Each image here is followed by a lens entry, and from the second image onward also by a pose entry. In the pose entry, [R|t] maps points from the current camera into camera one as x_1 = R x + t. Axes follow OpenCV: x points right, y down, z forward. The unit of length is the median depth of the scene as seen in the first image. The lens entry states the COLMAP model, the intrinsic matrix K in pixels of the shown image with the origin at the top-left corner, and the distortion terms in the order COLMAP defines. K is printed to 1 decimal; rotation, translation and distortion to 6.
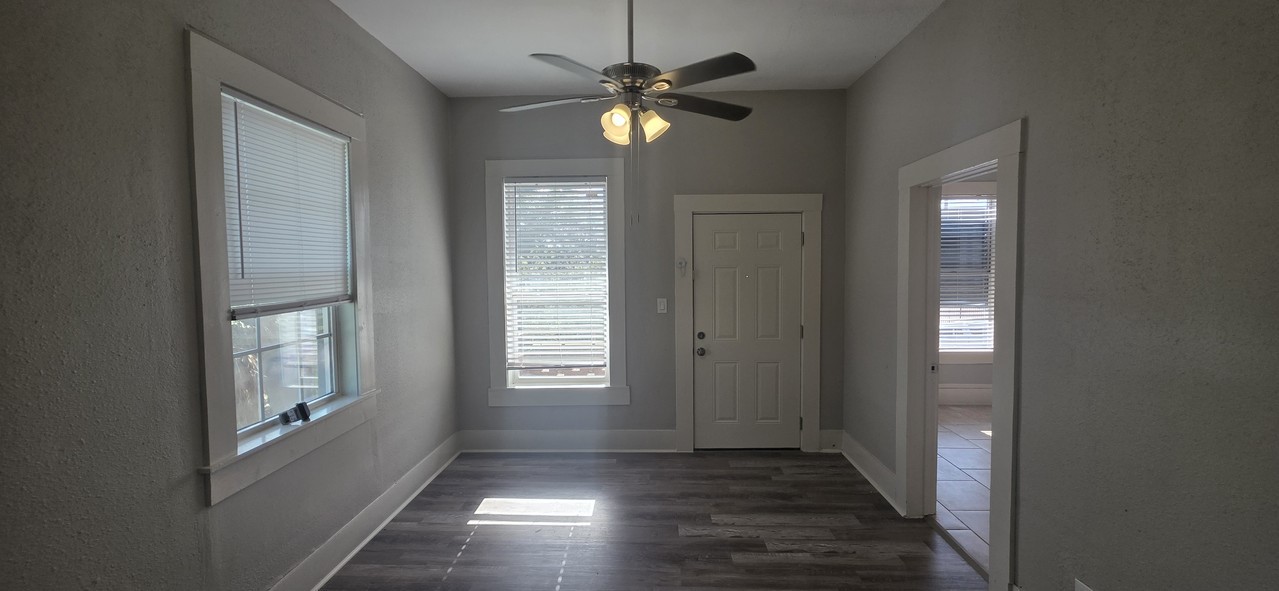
lens RADIAL K [[536.4, 0, 639.5], [0, 536.4, 295.5], [0, 0, 1]] dist [-0.000664, -0.000073]
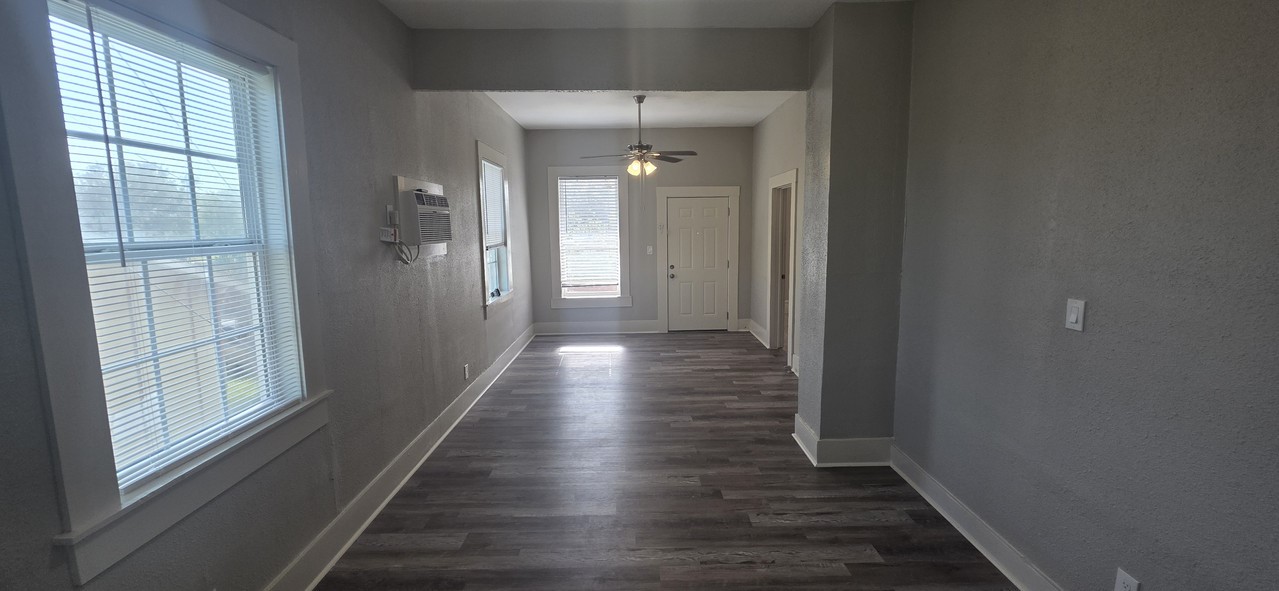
lens RADIAL K [[536.4, 0, 639.5], [0, 536.4, 295.5], [0, 0, 1]] dist [-0.000664, -0.000073]
pose [[0.998912, -0.009921, 0.045571, -0.074548], [0.006413, 0.997050, 0.076484, 0.032657], [-0.046195, -0.076109, 0.996029, -0.775802]]
